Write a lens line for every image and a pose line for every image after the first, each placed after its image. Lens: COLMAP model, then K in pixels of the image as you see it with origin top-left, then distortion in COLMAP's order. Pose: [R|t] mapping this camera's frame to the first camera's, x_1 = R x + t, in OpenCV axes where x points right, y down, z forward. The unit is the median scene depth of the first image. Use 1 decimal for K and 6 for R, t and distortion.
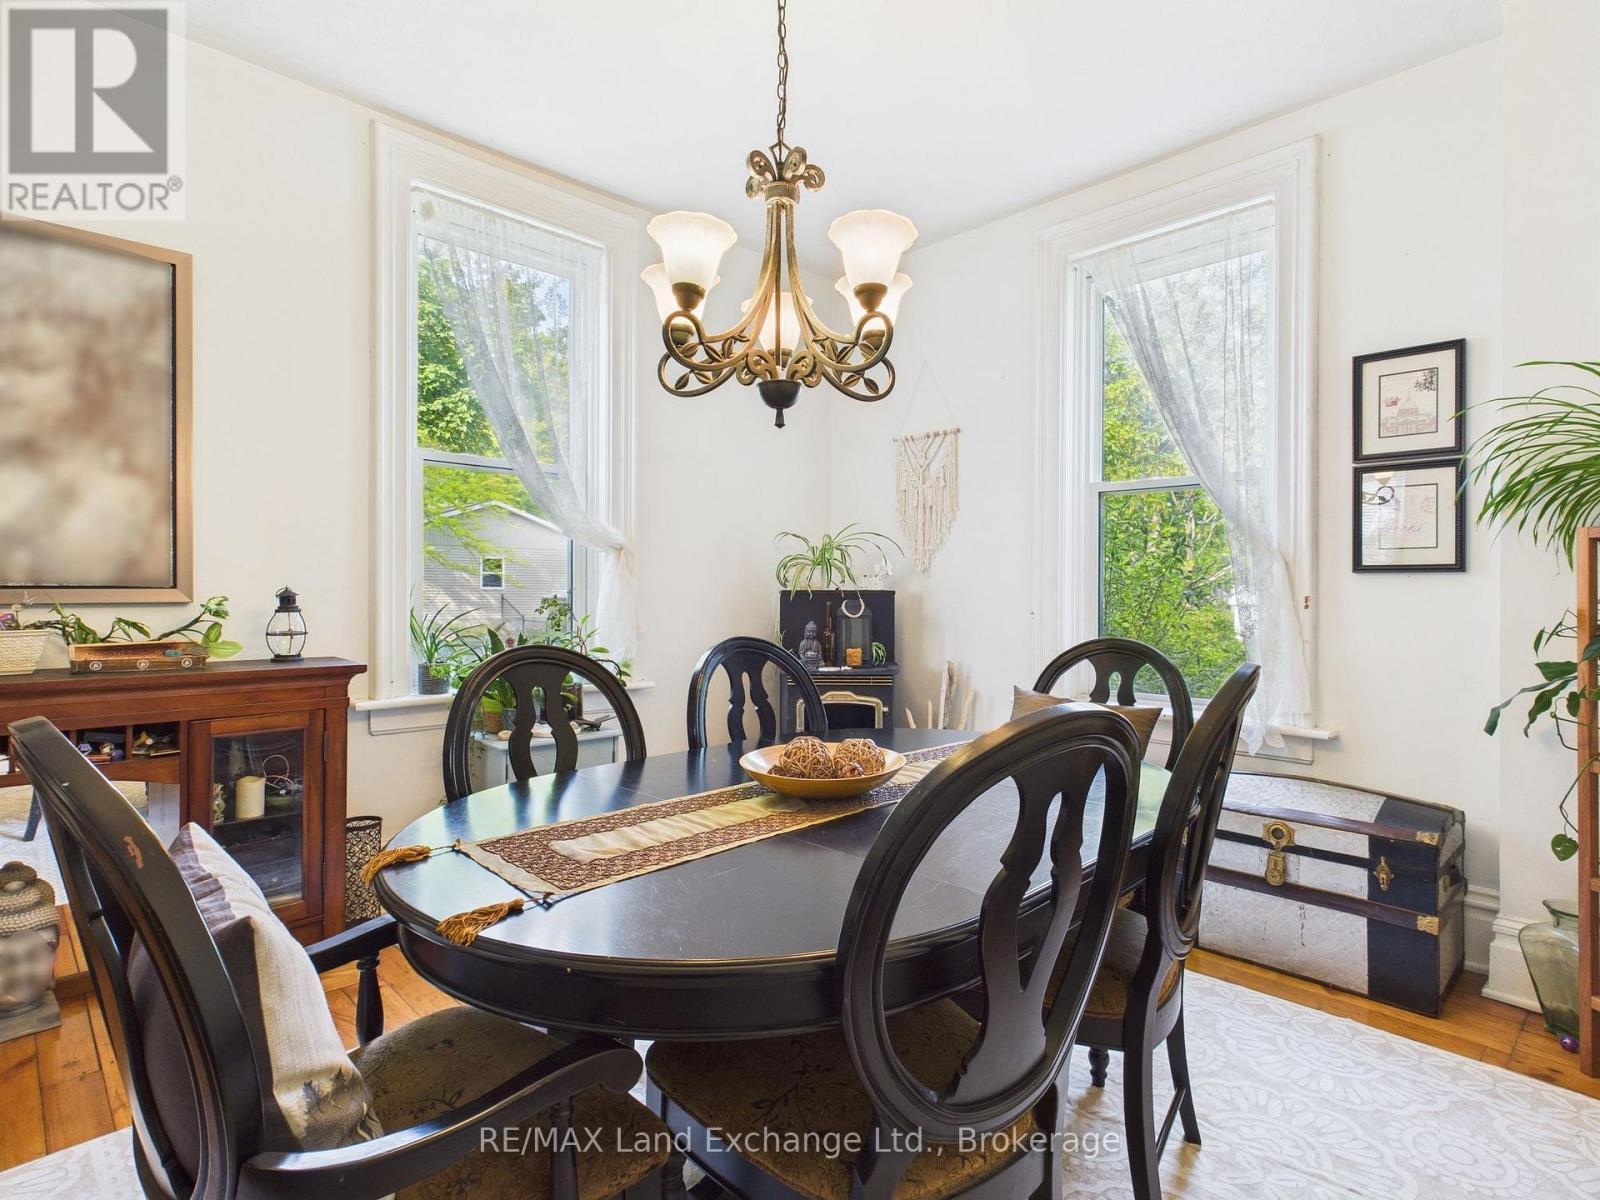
lens RADIAL K [[833.1, 0, 797.7], [0, 833.1, 593.6], [0, 0, 1]] dist [-0.007107, 0.000357]
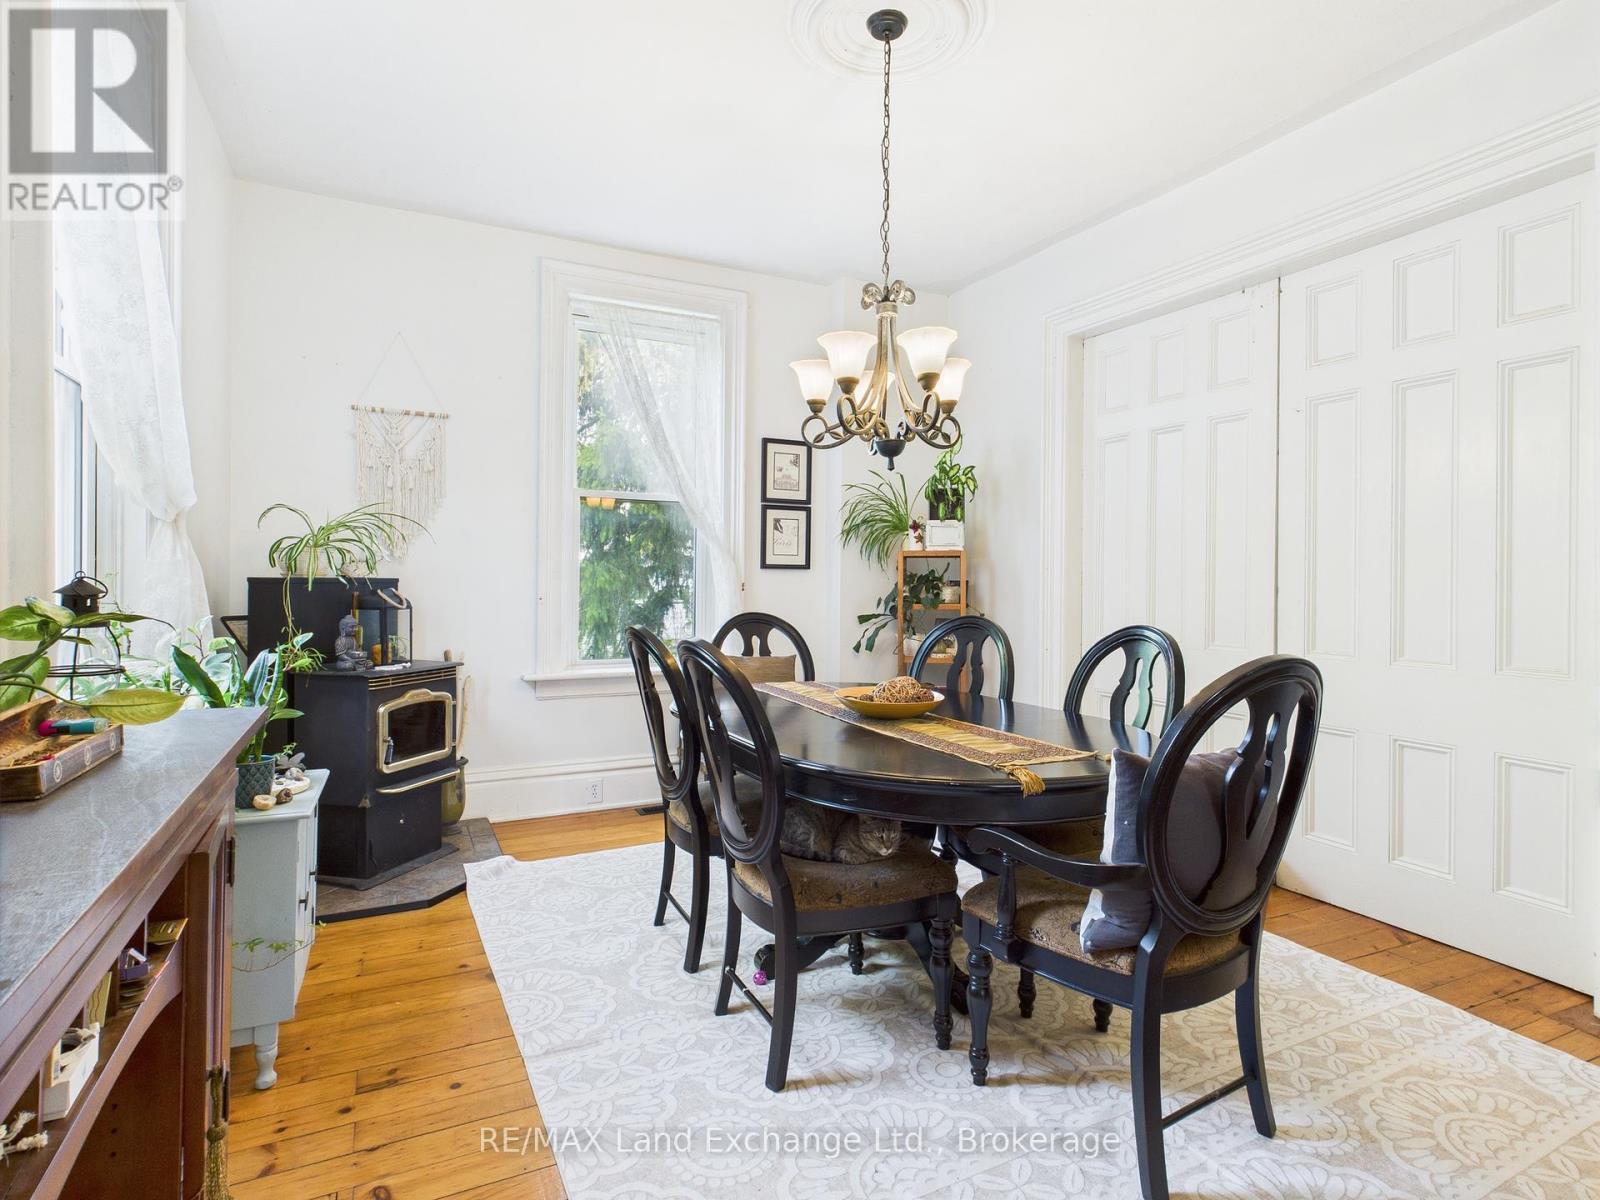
lens RADIAL K [[833.1, 0, 797.3], [0, 833.1, 588.0], [0, 0, 1]] dist [-0.007107, 0.000357]
pose [[0.302372, -0.011992, 0.953114, -0.900953], [0.005348, 0.999926, 0.010885, -0.004635], [-0.953175, 0.001806, 0.302414, 0.441964]]
